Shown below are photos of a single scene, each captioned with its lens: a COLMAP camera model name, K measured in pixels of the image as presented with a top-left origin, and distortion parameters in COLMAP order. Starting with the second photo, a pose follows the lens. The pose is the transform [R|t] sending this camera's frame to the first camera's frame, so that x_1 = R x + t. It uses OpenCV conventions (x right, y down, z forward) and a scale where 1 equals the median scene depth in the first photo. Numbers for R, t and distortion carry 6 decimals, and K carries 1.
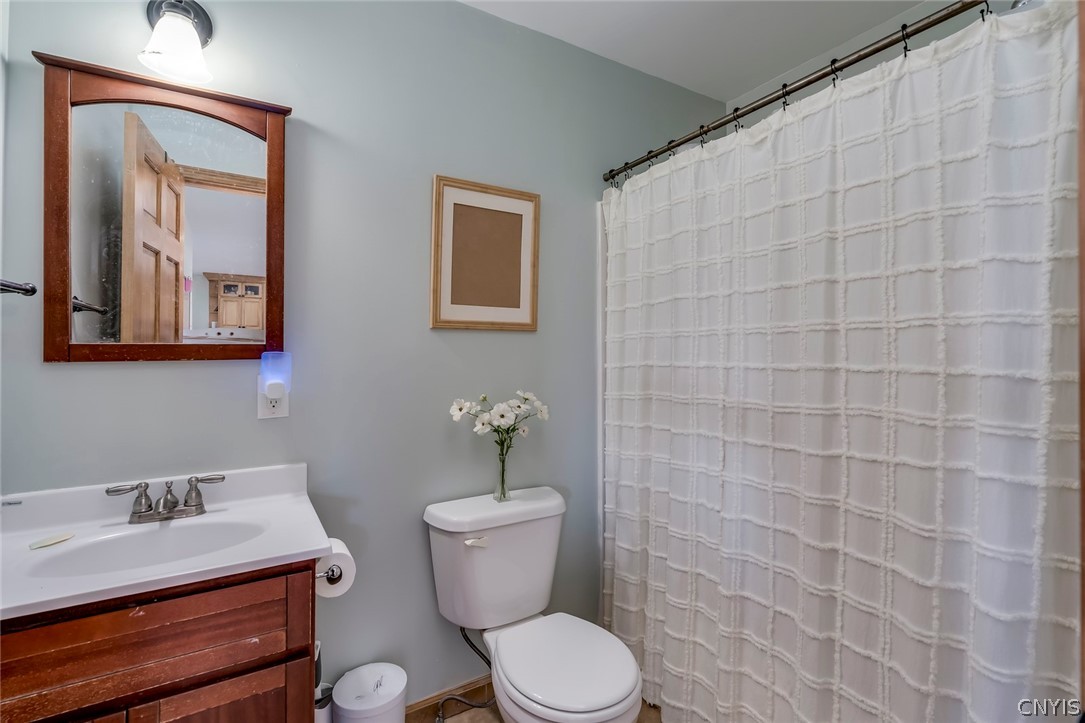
lens RADIAL K [[483.0, 0, 545.4], [0, 483.0, 338.5], [0, 0, 1]] dist [-0.008793, -0.000079]
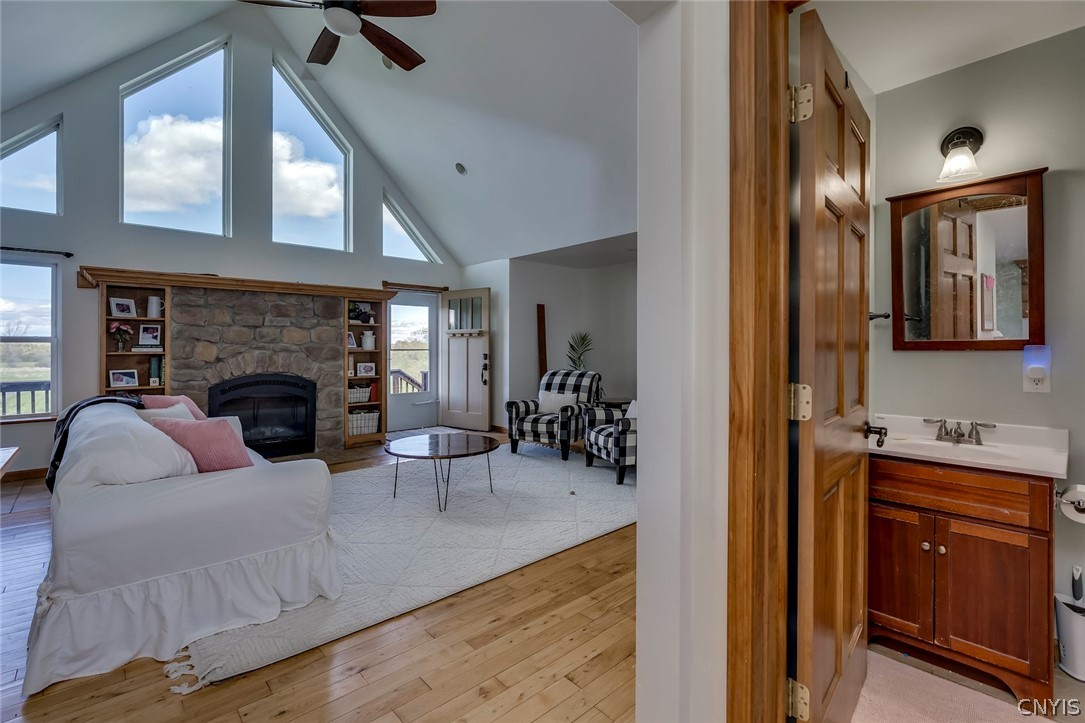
lens RADIAL K [[494.7, 0, 532.2], [0, 494.7, 351.8], [0, 0, 1]] dist [-0.004613, 0.000415]
pose [[0.169507, 0.003580, -0.985522, 0.665564], [0.020021, 0.999775, 0.007075, 0.008292], [0.985326, -0.020930, 0.169398, -0.762240]]
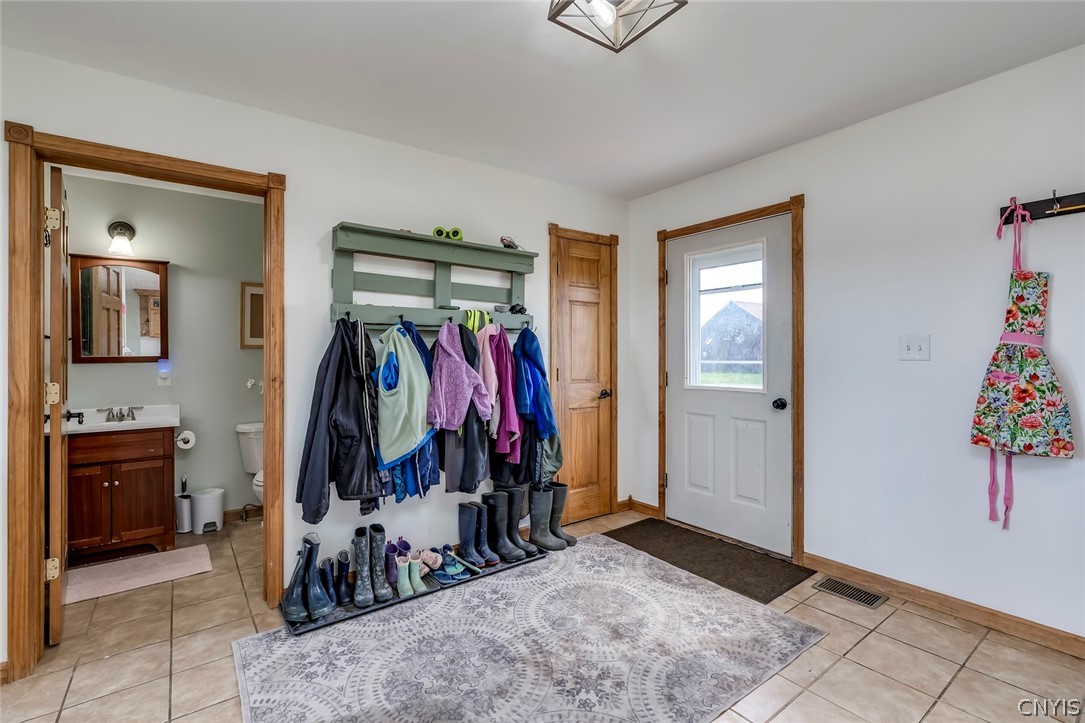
lens RADIAL K [[487.6, 0, 544.7], [0, 487.6, 347.4], [0, 0, 1]] dist [-0.001101, 0.000373]
pose [[0.996546, -0.013549, 0.081928, 1.341572], [0.013636, 0.999907, -0.000507, -0.007000], [-0.081913, 0.001622, 0.996638, -1.885637]]
